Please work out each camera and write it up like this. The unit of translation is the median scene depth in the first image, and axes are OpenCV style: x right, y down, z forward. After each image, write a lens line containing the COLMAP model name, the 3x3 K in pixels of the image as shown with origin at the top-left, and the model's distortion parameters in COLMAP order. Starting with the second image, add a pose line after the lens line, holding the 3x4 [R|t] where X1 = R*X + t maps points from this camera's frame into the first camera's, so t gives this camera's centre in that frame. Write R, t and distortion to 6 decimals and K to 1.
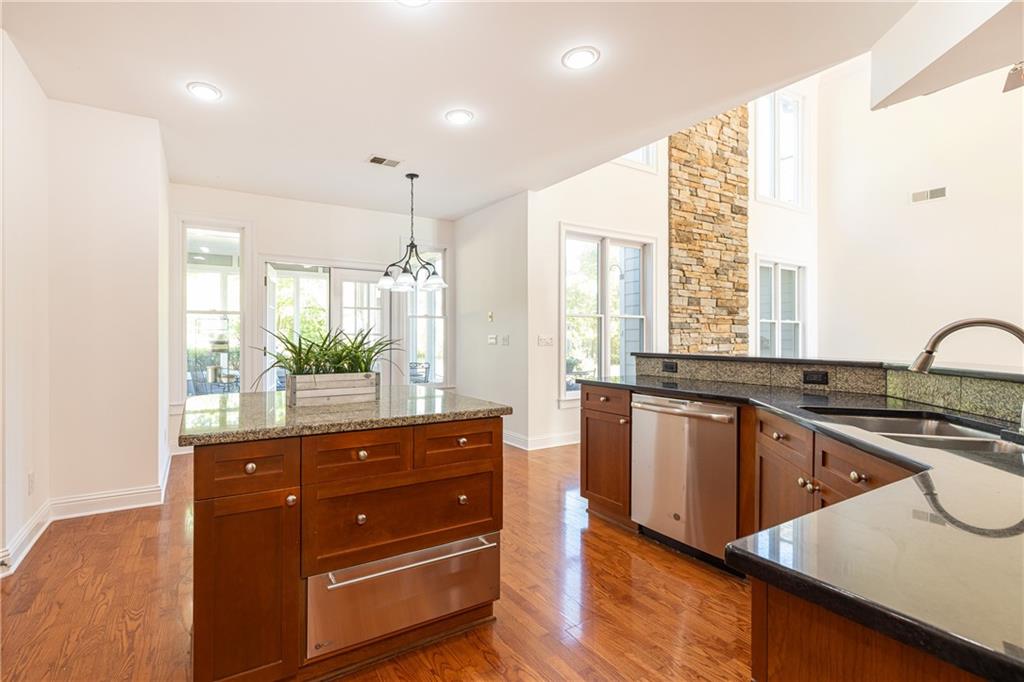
lens RADIAL K [[433.3, 0, 467.7], [0, 433.3, 335.4], [0, 0, 1]] dist [0.001759, 0.000459]
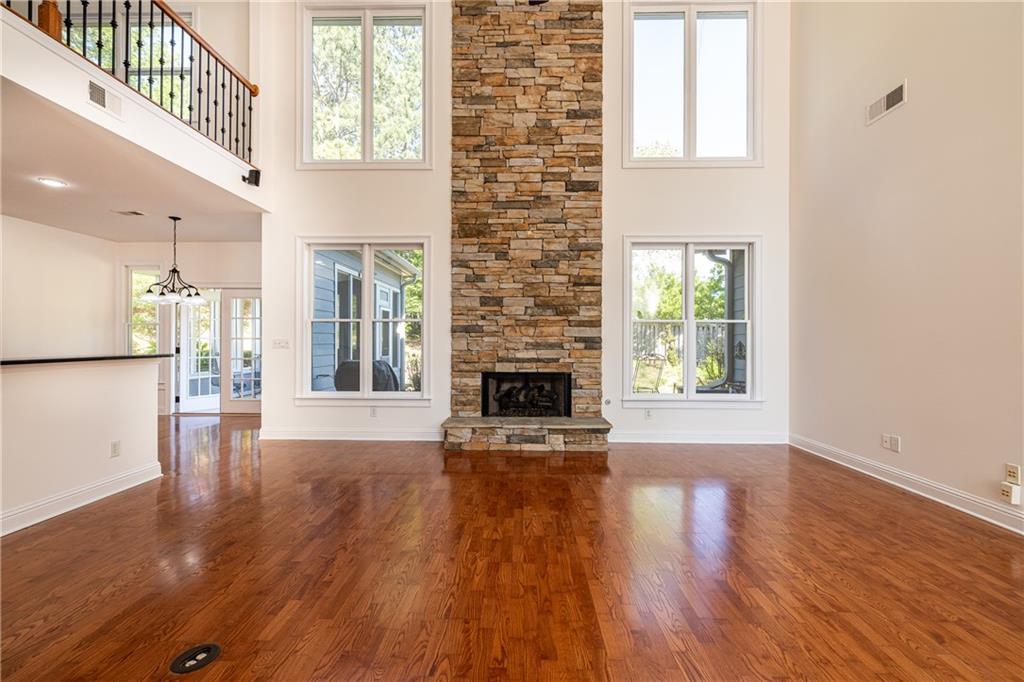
lens RADIAL K [[433.3, 0, 515.3], [0, 433.3, 341.7], [0, 0, 1]] dist [0.001759, 0.000459]
pose [[0.867298, 0.003258, -0.497779, 0.968137], [-0.002575, 0.999995, 0.002059, 0.002606], [0.497783, -0.000504, 0.867301, 0.243046]]
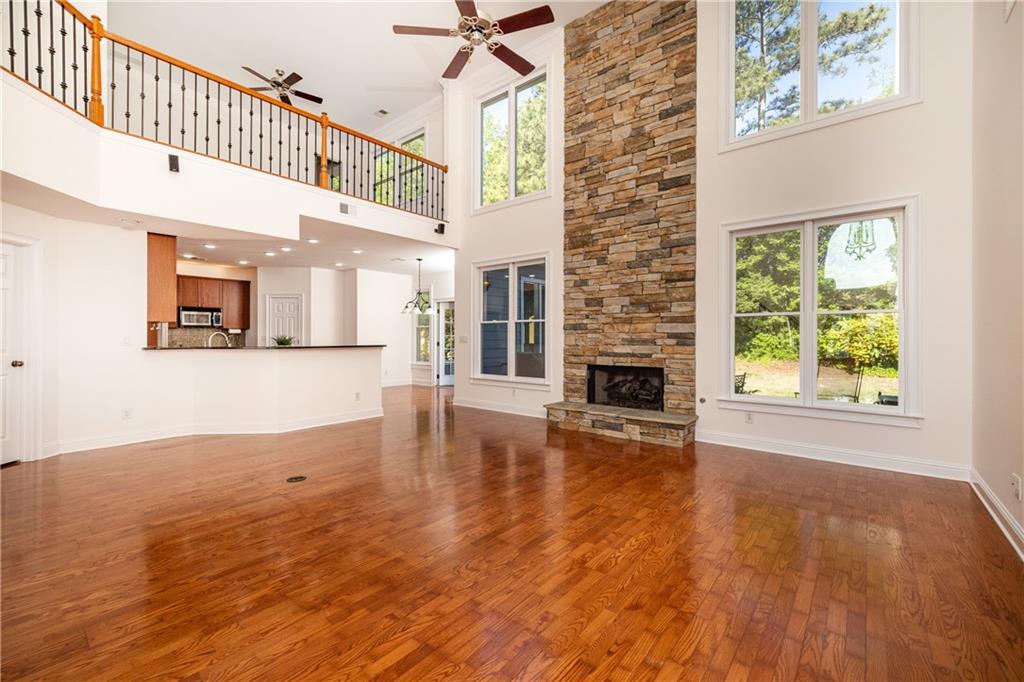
lens RADIAL K [[433.3, 0, 514.9], [0, 433.3, 338.0], [0, 0, 1]] dist [0.001759, 0.000459]
pose [[0.369775, 0.003027, -0.929116, 1.336790], [0.000561, 0.999994, 0.003481, 0.001677], [0.929121, -0.001808, 0.369771, 0.438673]]
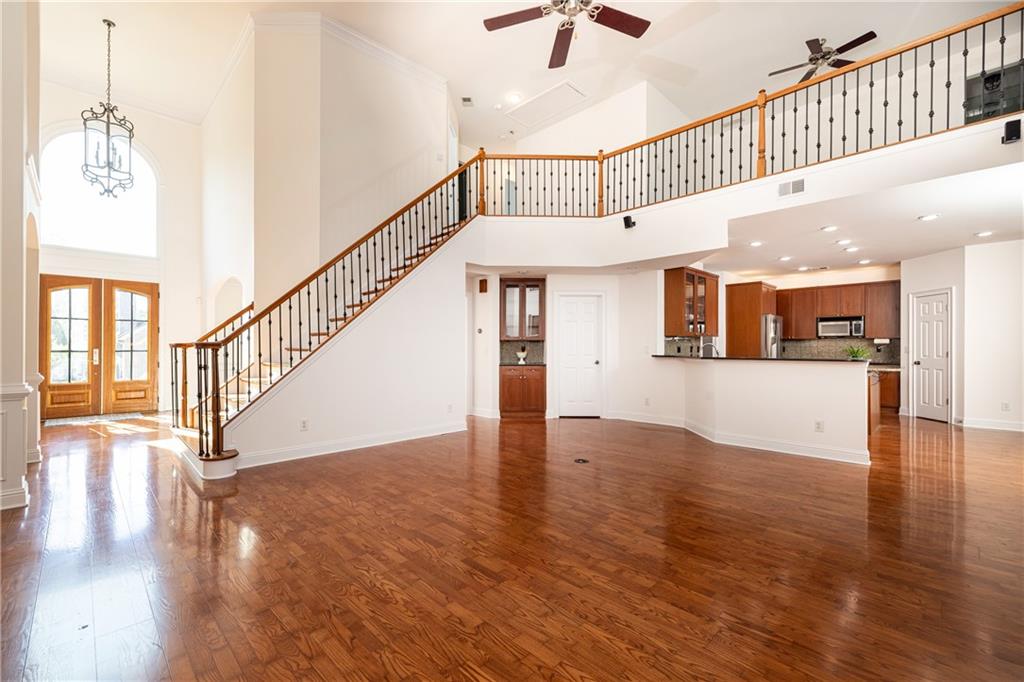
lens RADIAL K [[433.3, 0, 503.1], [0, 433.3, 347.1], [0, 0, 1]] dist [0.001759, 0.000459]
pose [[-0.965144, -0.001218, -0.261717, 0.990384], [-0.000504, 0.999996, -0.002797, 0.004258], [0.261719, -0.002568, -0.965141, 1.074811]]
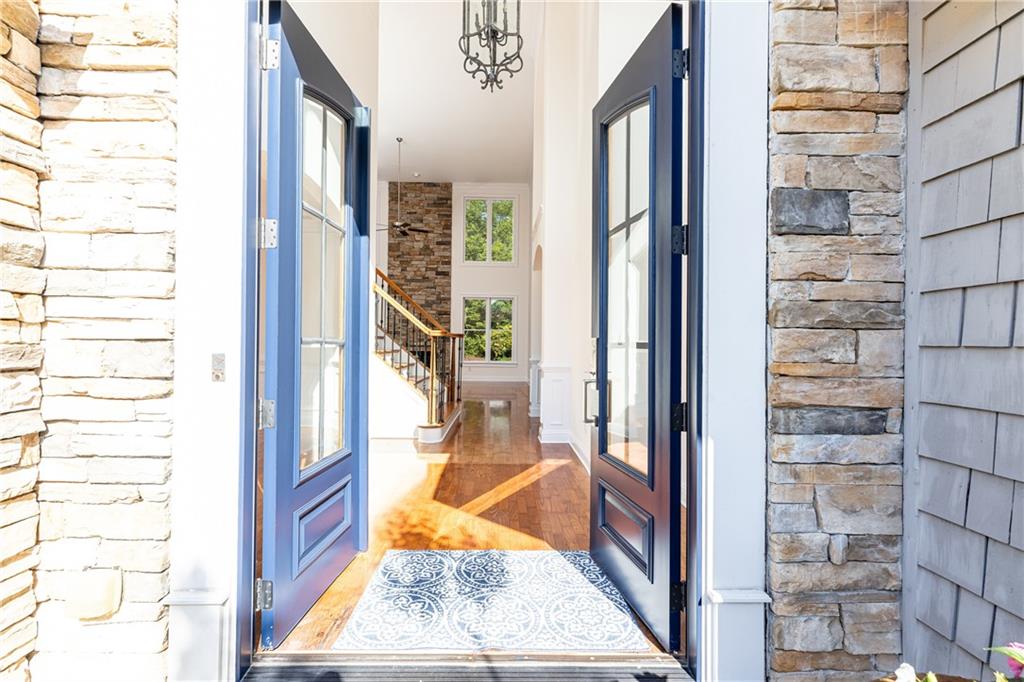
lens RADIAL K [[433.3, 0, 511.9], [0, 433.3, 344.2], [0, 0, 1]] dist [0.001759, 0.000459]
pose [[0.888635, 0.015037, -0.458368, 1.888619], [-0.012467, 0.999885, 0.008631, 0.010201], [0.458445, -0.001956, 0.888720, -0.617621]]
